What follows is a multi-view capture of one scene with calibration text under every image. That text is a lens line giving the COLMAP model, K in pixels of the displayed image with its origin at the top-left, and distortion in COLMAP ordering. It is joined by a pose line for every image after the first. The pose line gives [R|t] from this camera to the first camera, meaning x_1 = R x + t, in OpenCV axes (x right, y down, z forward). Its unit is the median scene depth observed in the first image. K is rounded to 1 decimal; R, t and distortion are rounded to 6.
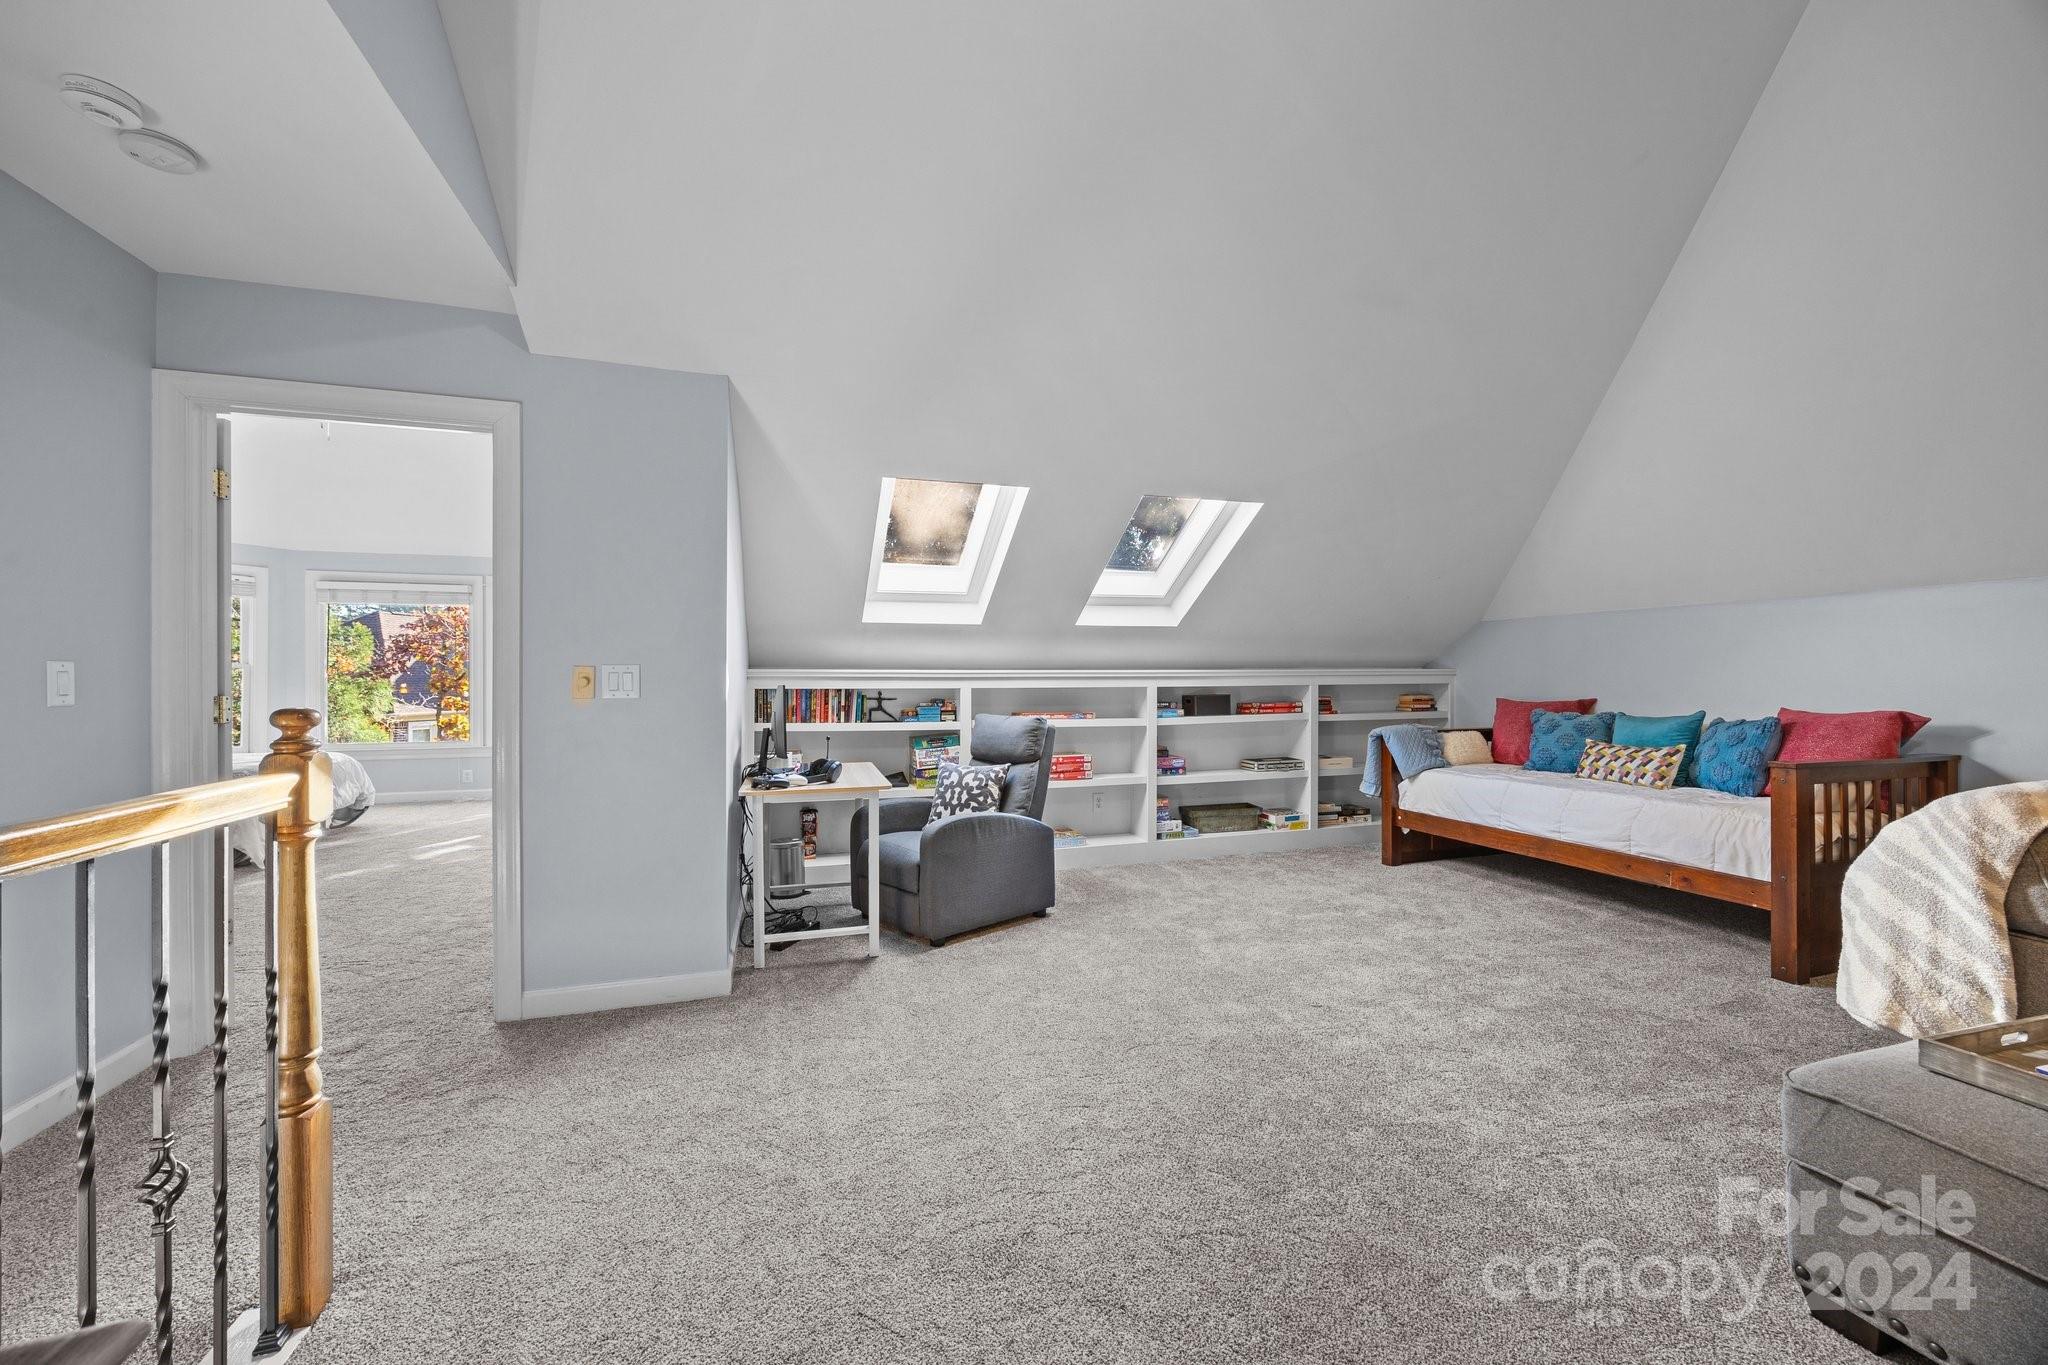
lens RADIAL K [[782.6, 0, 1023.1], [0, 782.6, 673.9], [0, 0, 1]] dist [-0.003132, -0.000525]
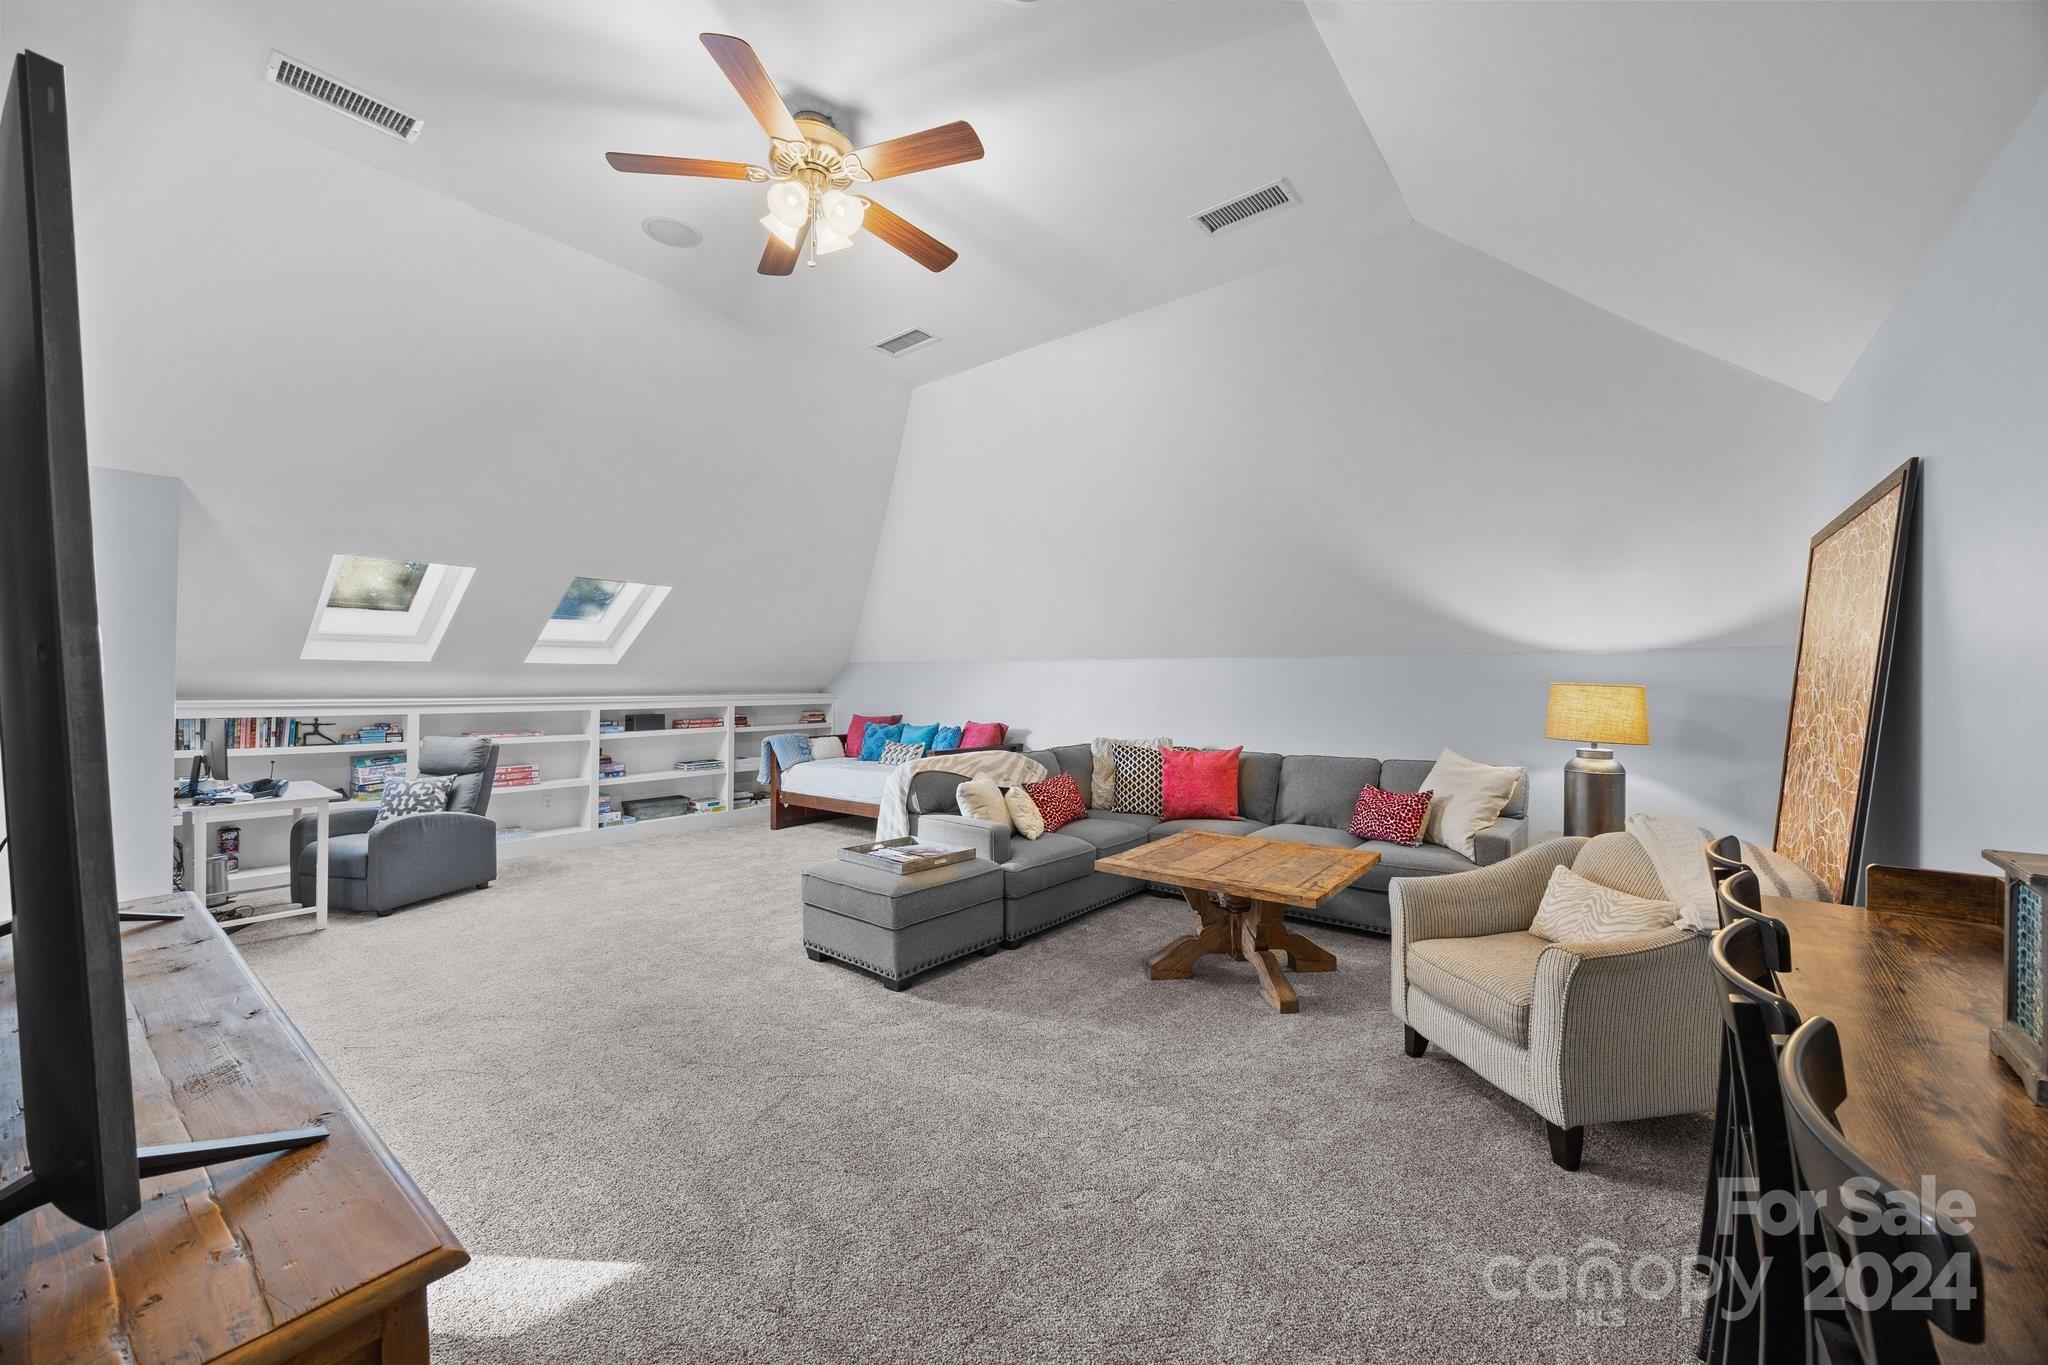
lens RADIAL K [[782.6, 0, 1024.0], [0, 782.6, 680.3], [0, 0, 1]] dist [-0.003132, -0.000525]
pose [[0.829256, 0.009465, 0.558789, 0.032946], [-0.012056, 0.999927, 0.000954, -0.045954], [-0.558739, -0.007528, 0.829309, -0.506118]]
